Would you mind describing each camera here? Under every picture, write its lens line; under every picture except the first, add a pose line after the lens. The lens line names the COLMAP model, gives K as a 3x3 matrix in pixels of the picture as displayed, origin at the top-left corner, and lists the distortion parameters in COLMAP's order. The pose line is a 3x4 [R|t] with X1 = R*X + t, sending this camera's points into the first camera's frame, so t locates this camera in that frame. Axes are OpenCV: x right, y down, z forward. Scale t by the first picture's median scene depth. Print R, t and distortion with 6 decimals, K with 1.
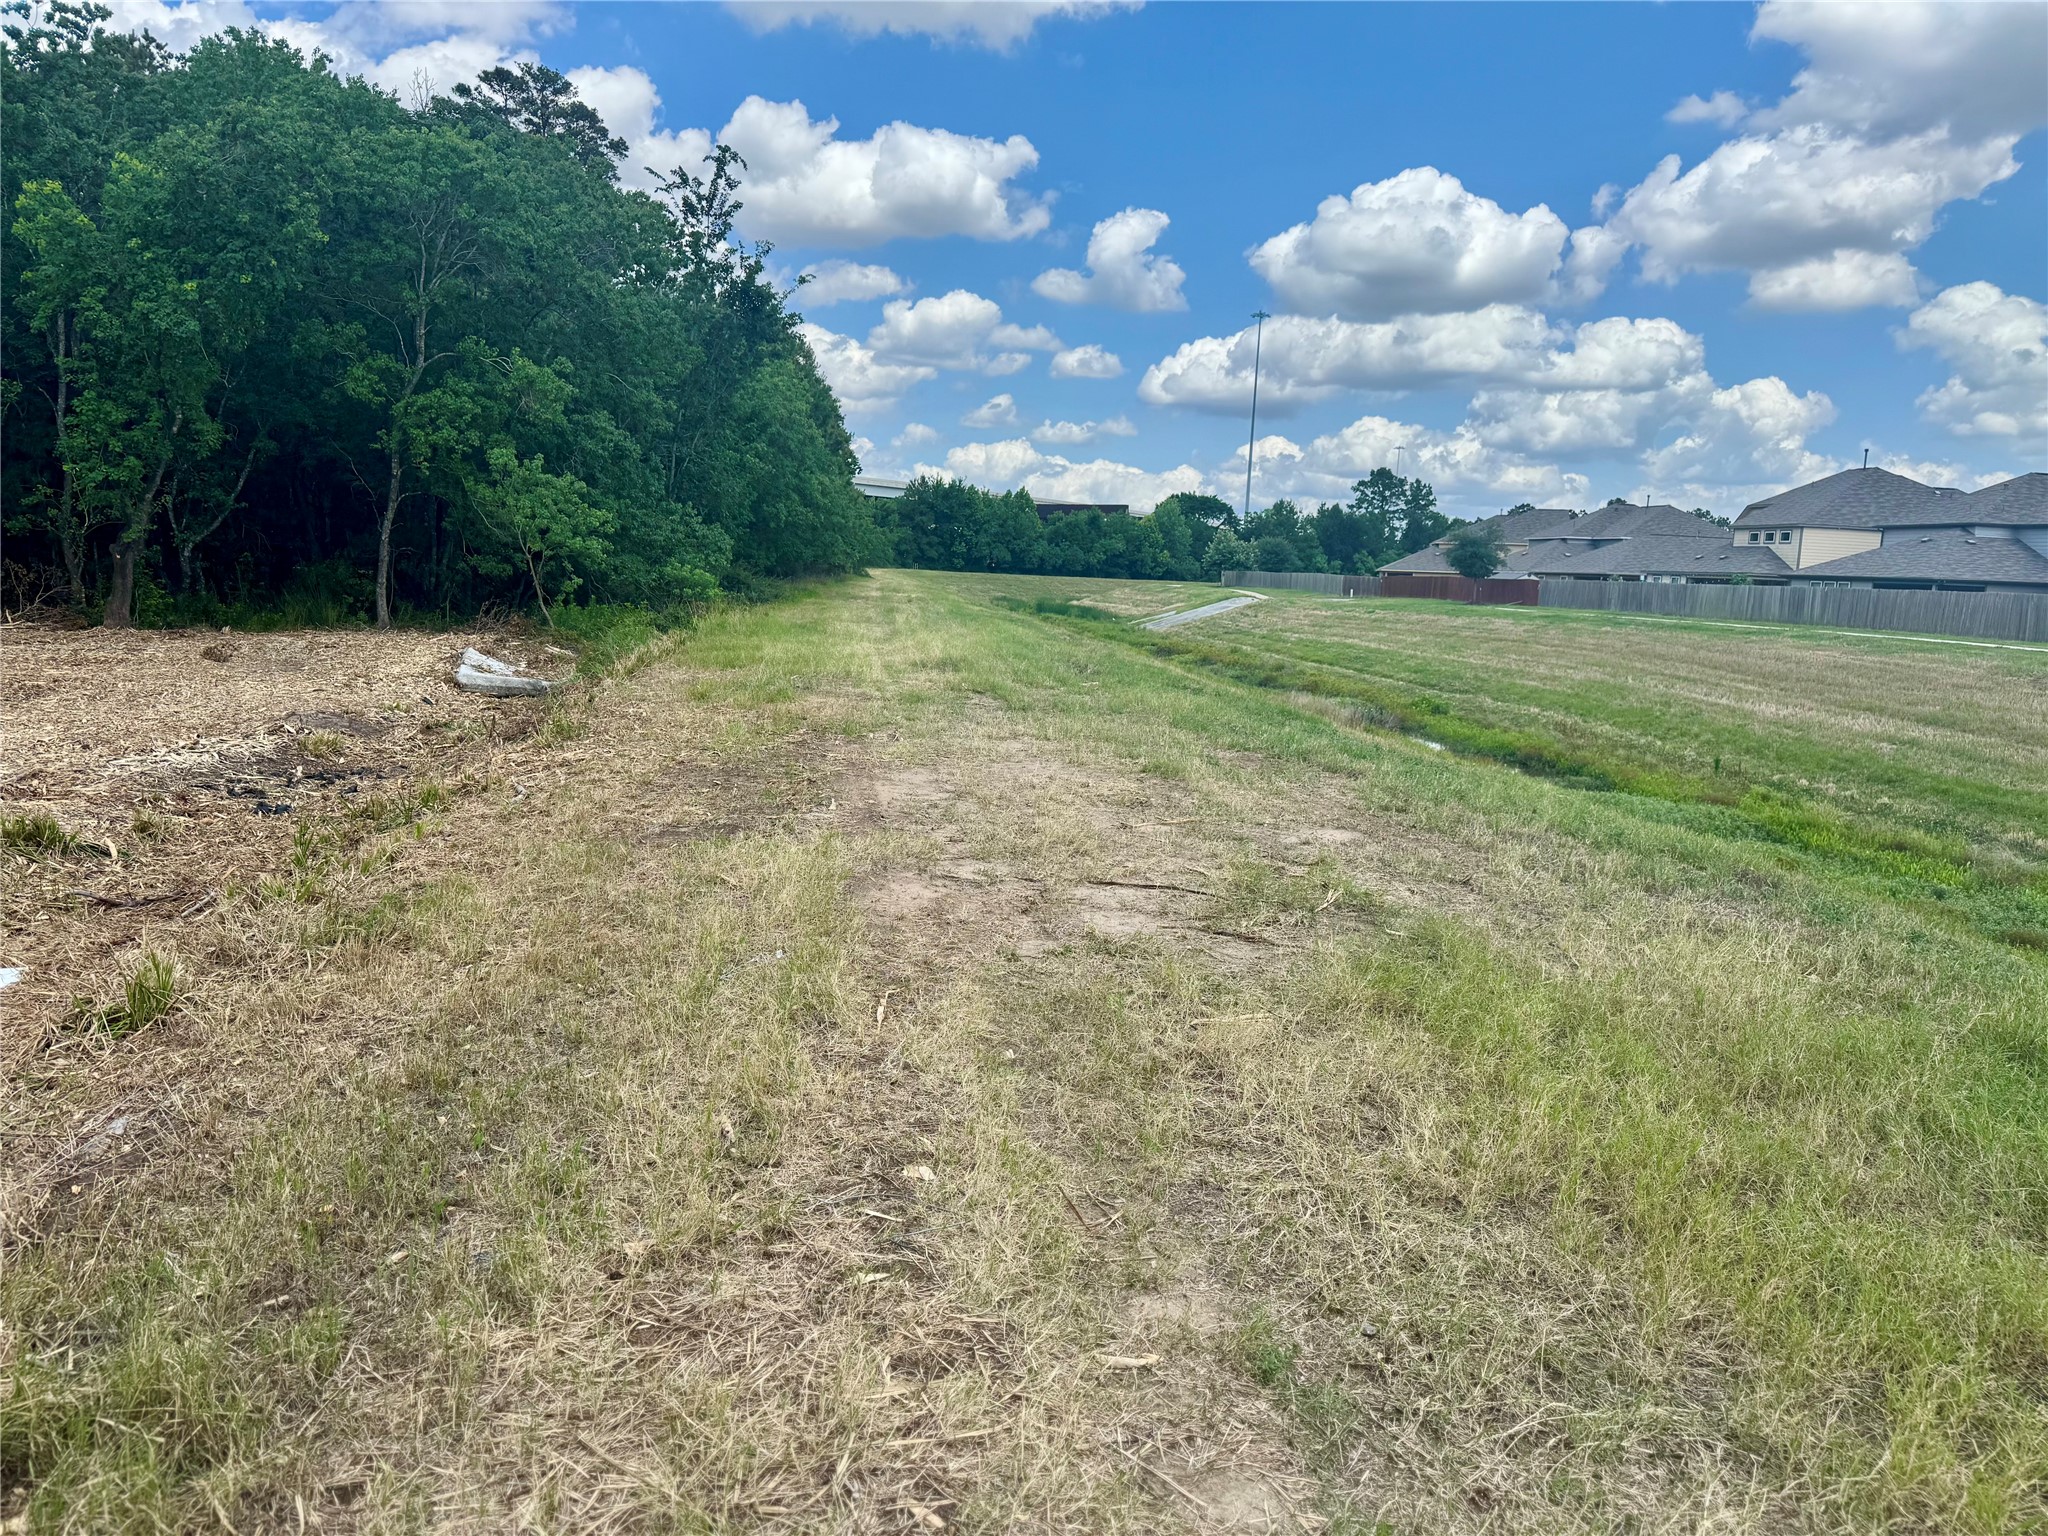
lens RADIAL K [[1429.6, 0, 1027.4], [0, 1429.6, 769.5], [0, 0, 1]] dist [0.064292, -0.062785]
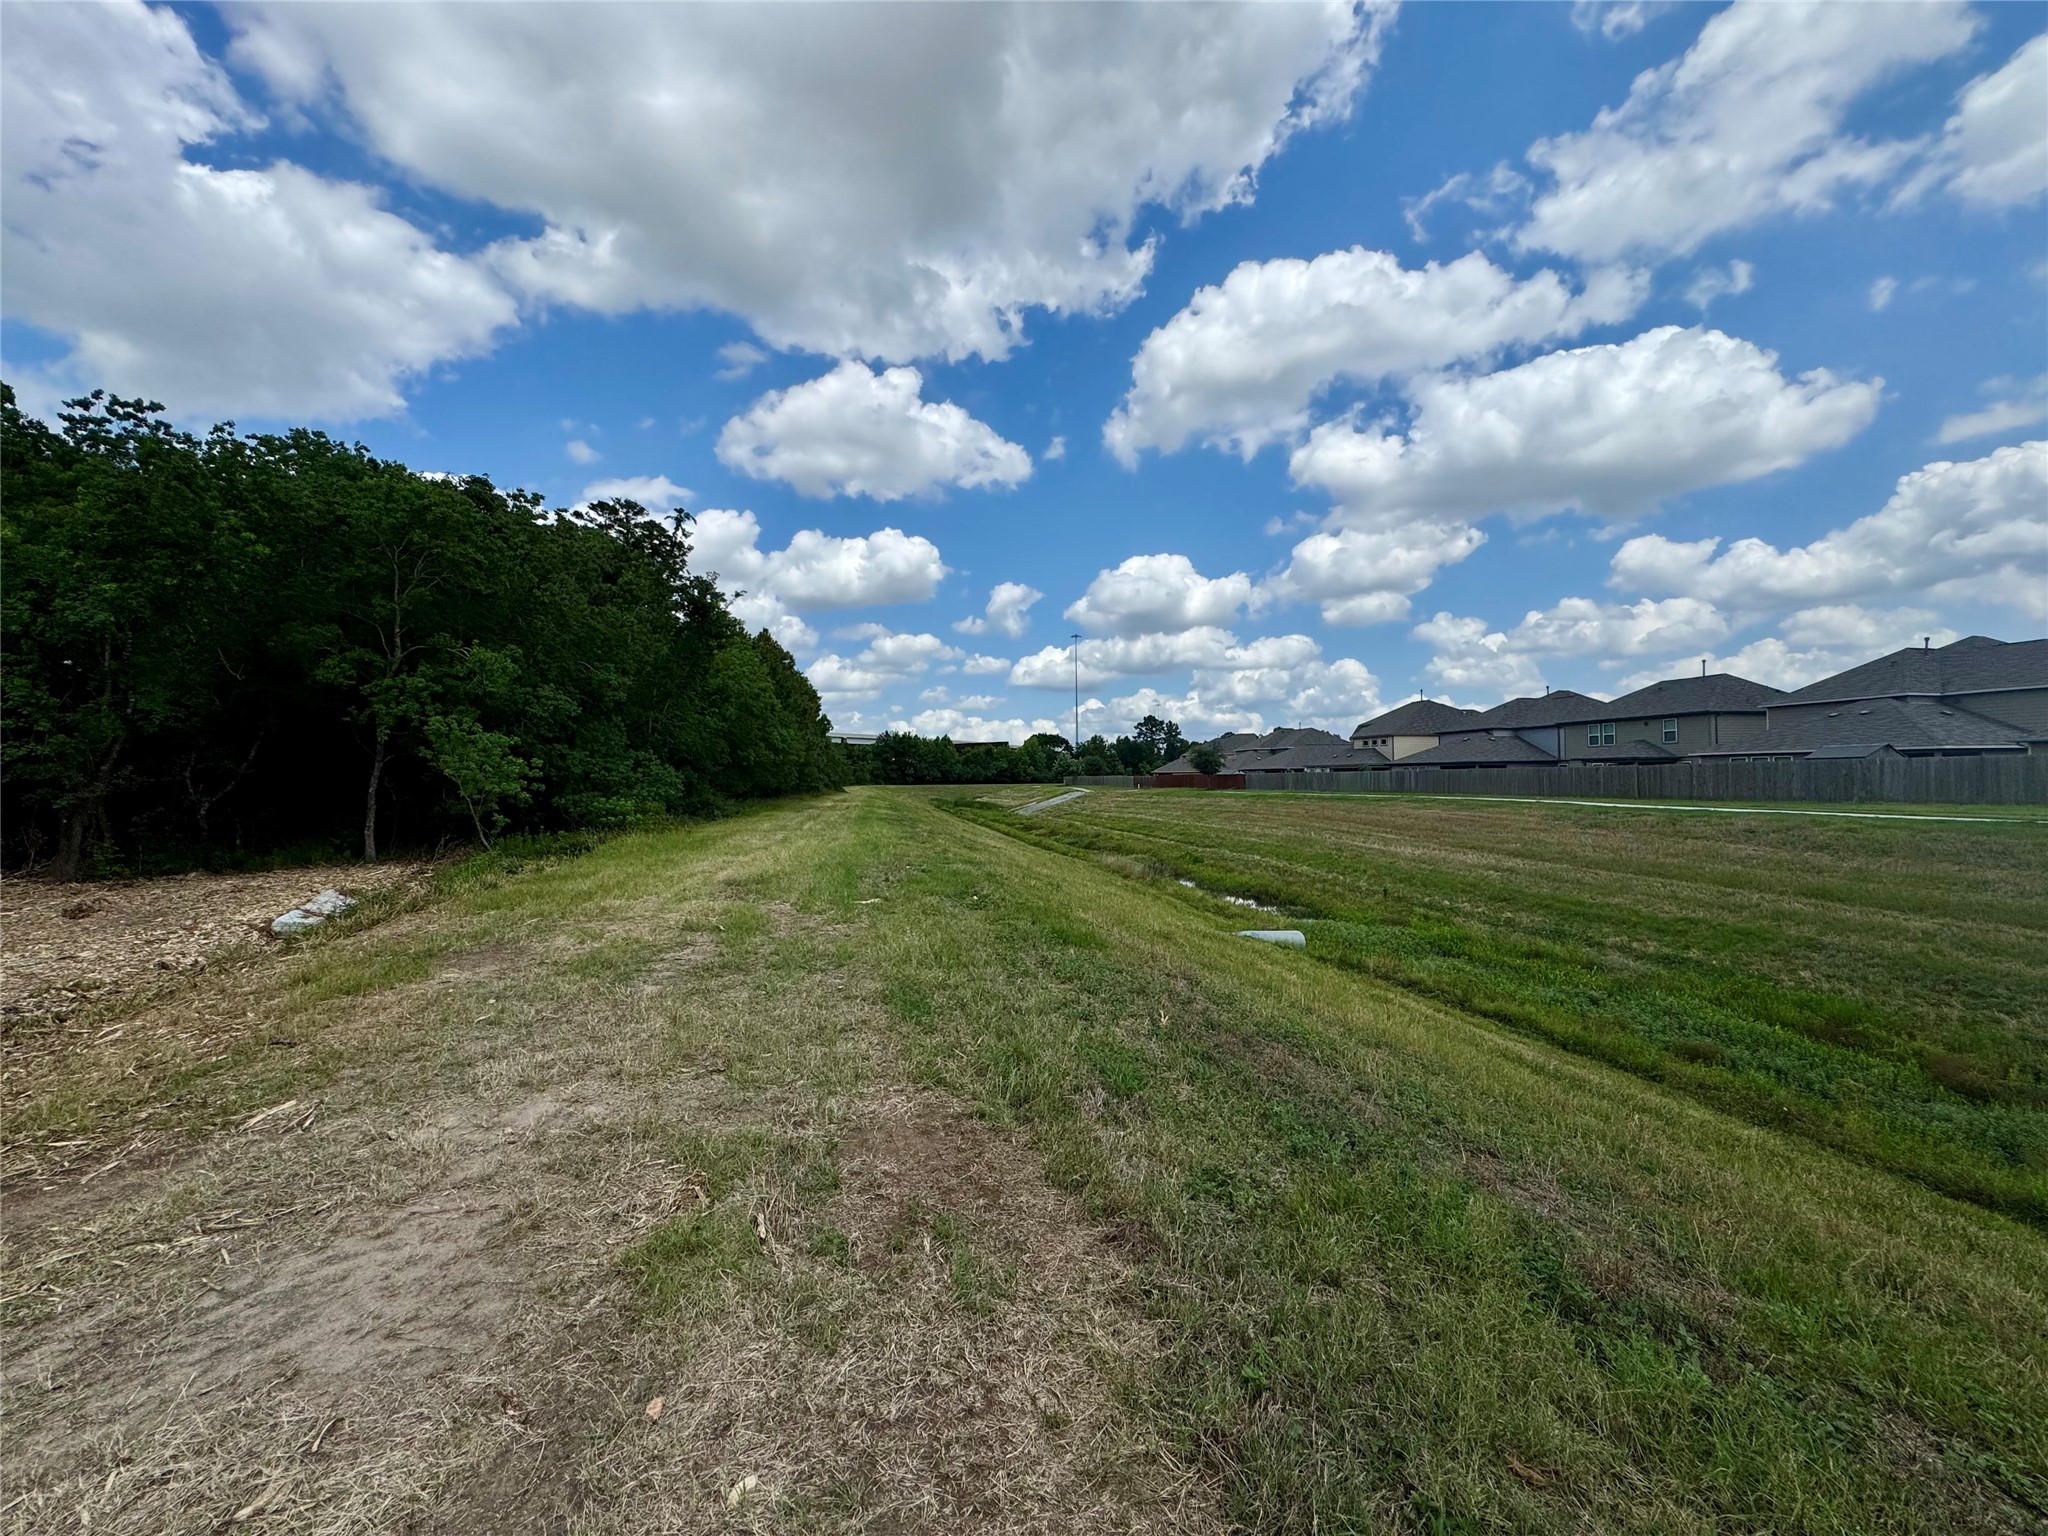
lens RADIAL K [[816.7, 0, 1026.3], [0, 816.7, 769.3], [0, 0, 1]] dist [0.003401, 0.000455]
pose [[0.995206, -0.051679, 0.083030, 0.030103], [0.063599, 0.986938, -0.148016, -0.016550], [-0.074296, 0.152587, 0.985493, 0.113229]]
